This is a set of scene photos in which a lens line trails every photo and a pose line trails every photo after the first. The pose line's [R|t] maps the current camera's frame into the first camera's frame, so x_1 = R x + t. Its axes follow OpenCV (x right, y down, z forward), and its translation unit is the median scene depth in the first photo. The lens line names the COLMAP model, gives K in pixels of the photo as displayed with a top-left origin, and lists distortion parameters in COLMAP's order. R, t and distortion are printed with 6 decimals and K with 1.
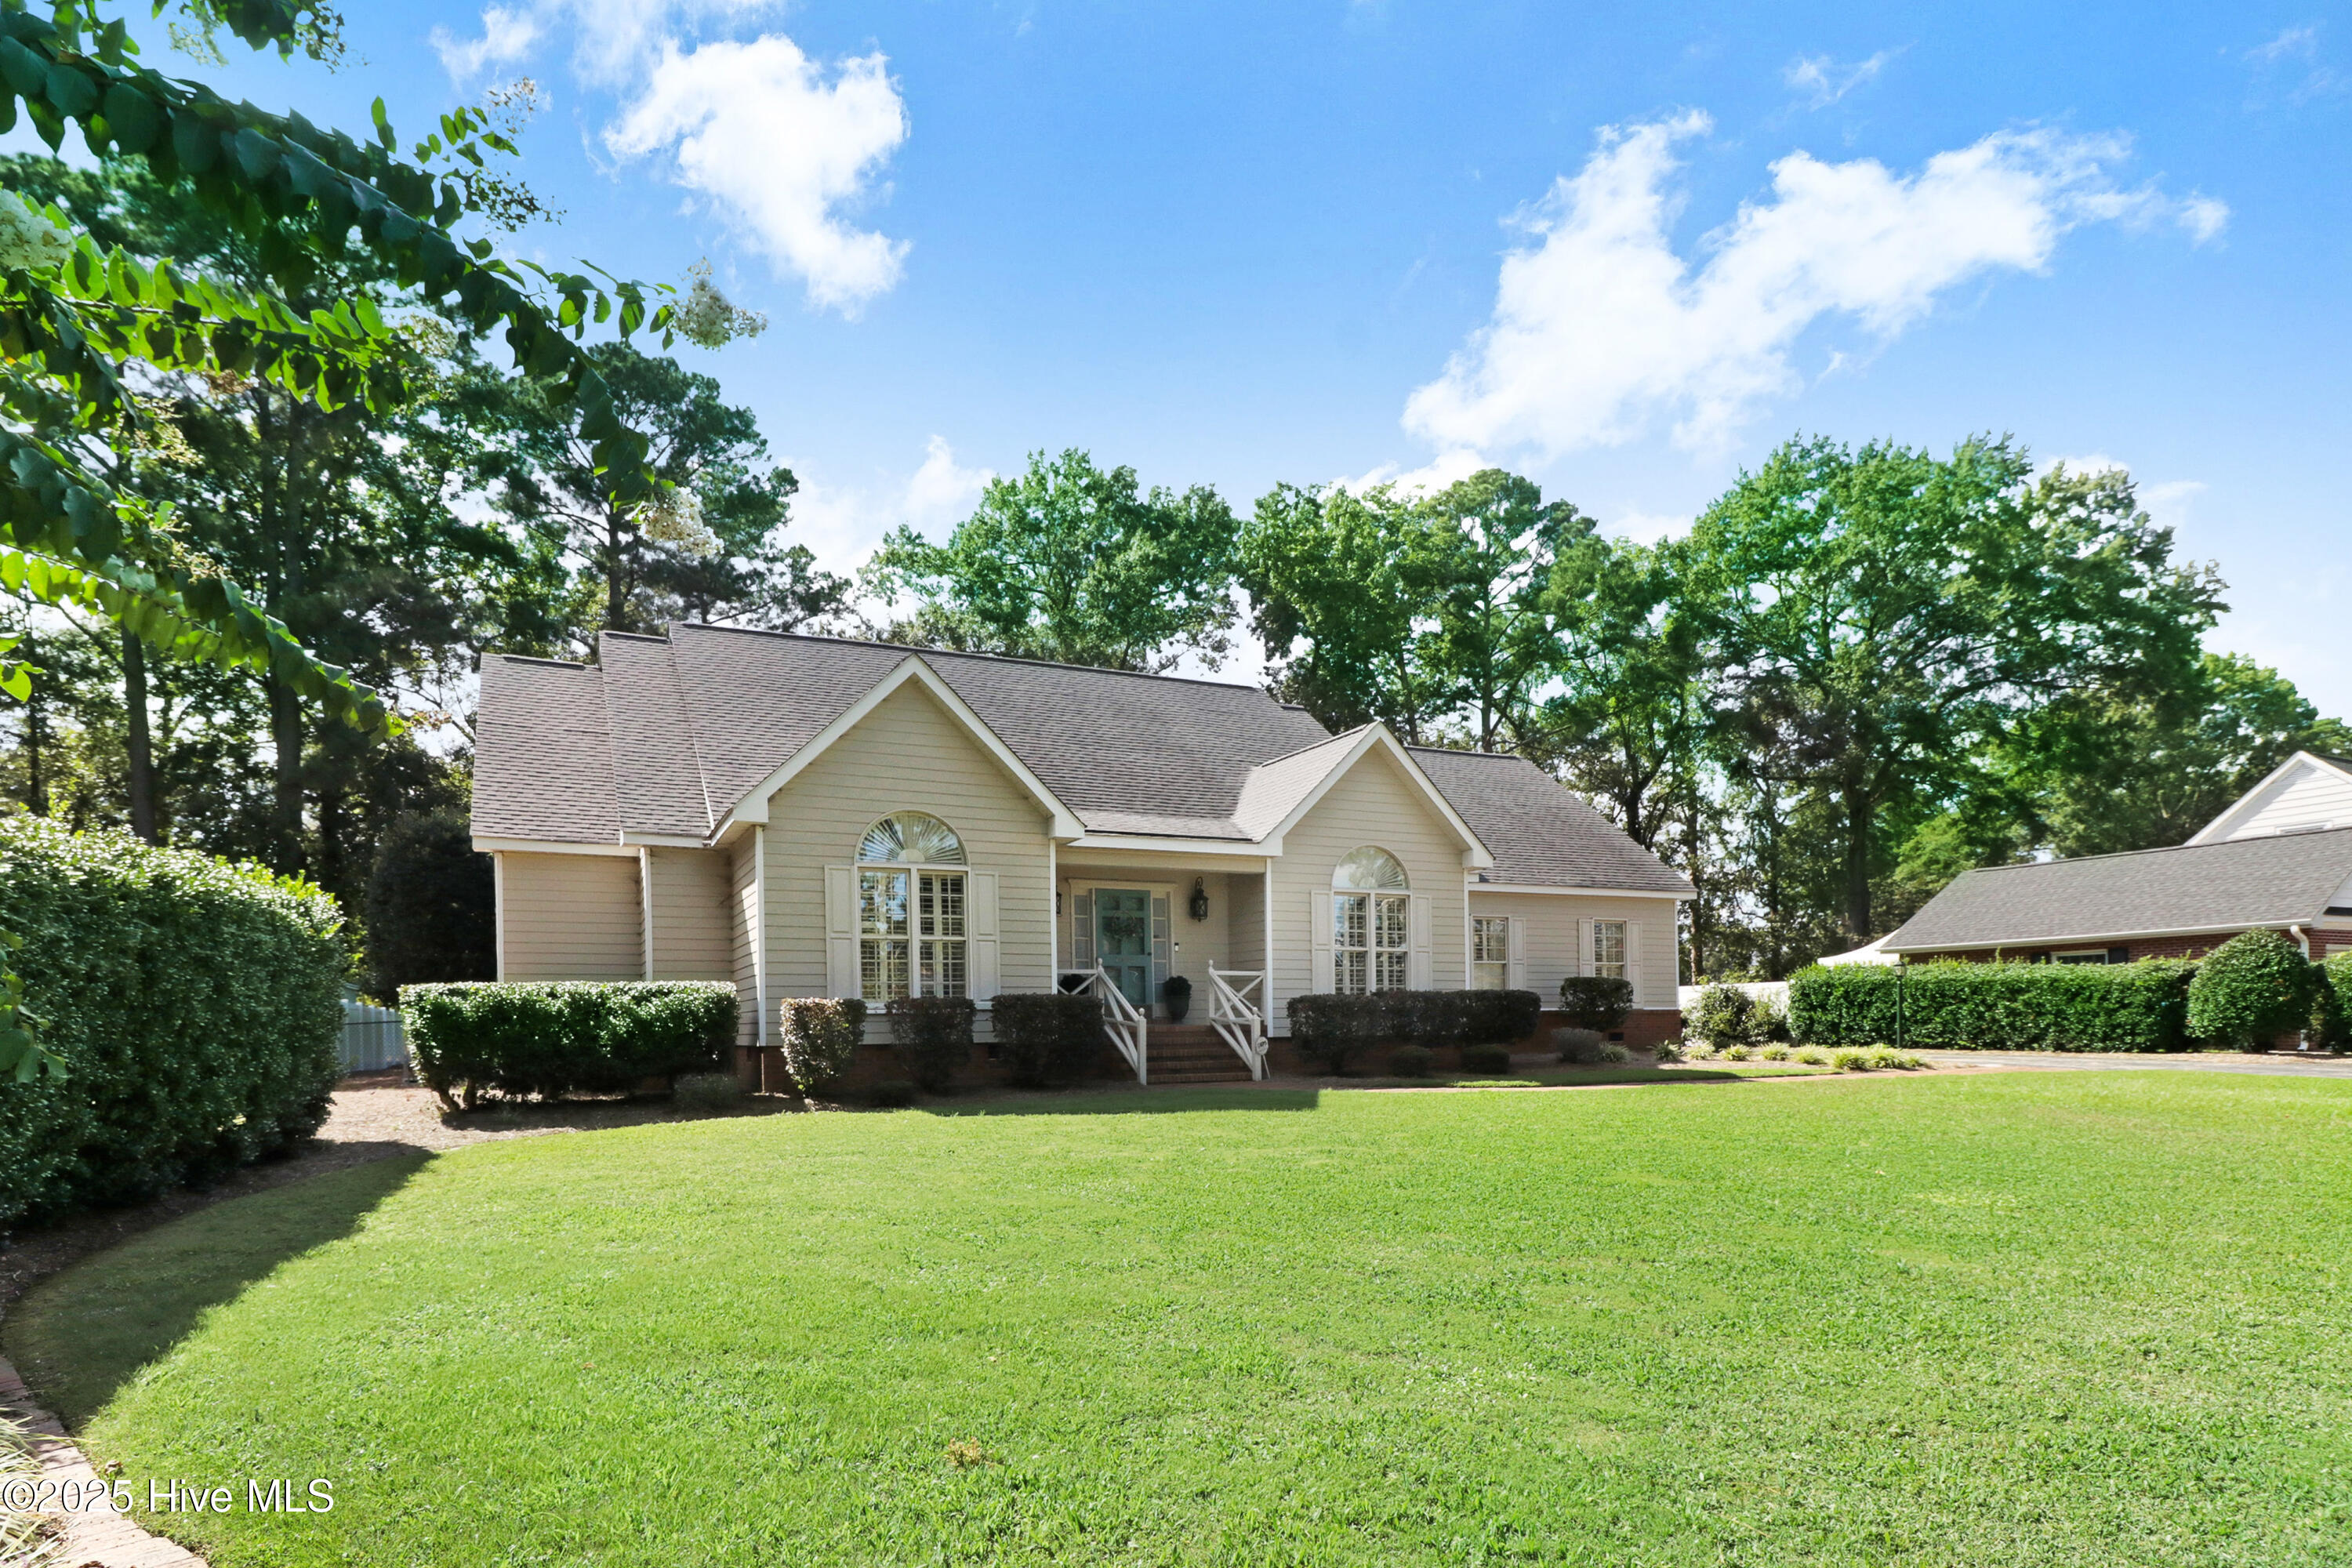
lens RADIAL K [[1128.1, 0, 1176.2], [0, 1128.1, 781.2], [0, 0, 1]] dist [0.001957, -0.000371]
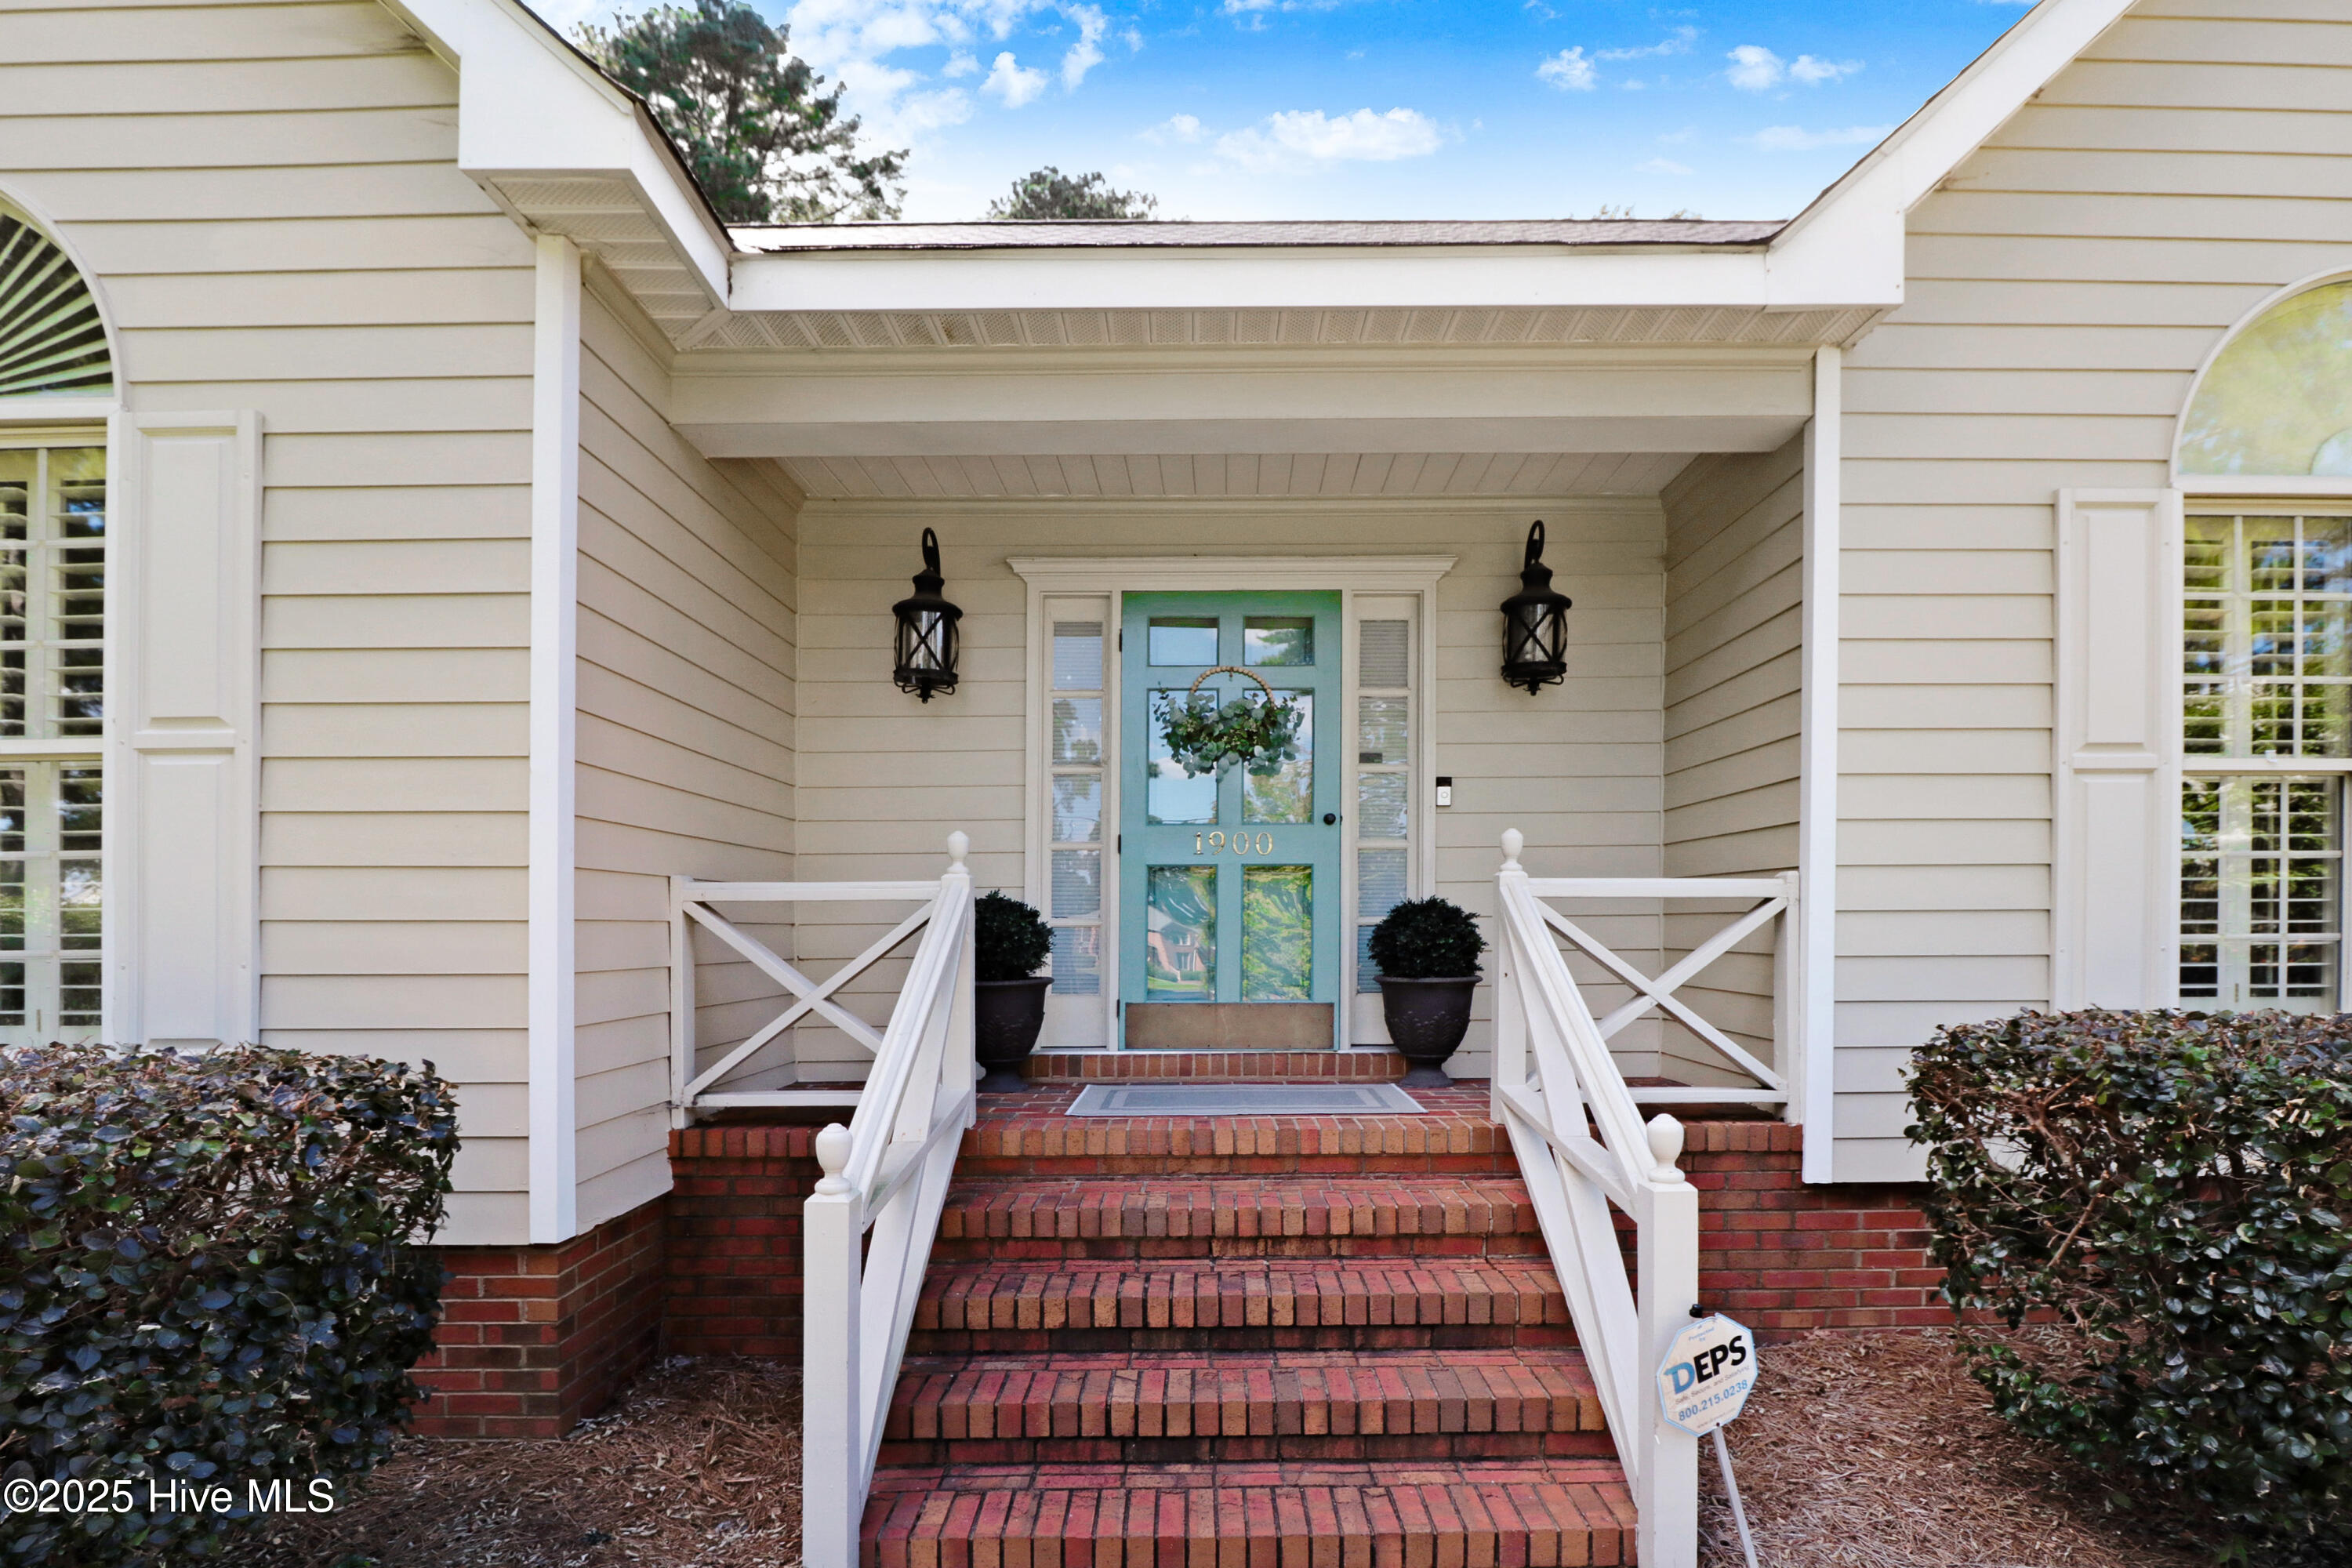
lens RADIAL K [[1128.1, 0, 1176.8], [0, 1128.1, 784.5], [0, 0, 1]] dist [0.001957, -0.000371]
pose [[0.878423, 0.015106, -0.477645, 0.073530], [-0.013645, 0.999886, 0.006528, 0.145276], [0.477689, 0.000783, 0.878529, 0.744365]]
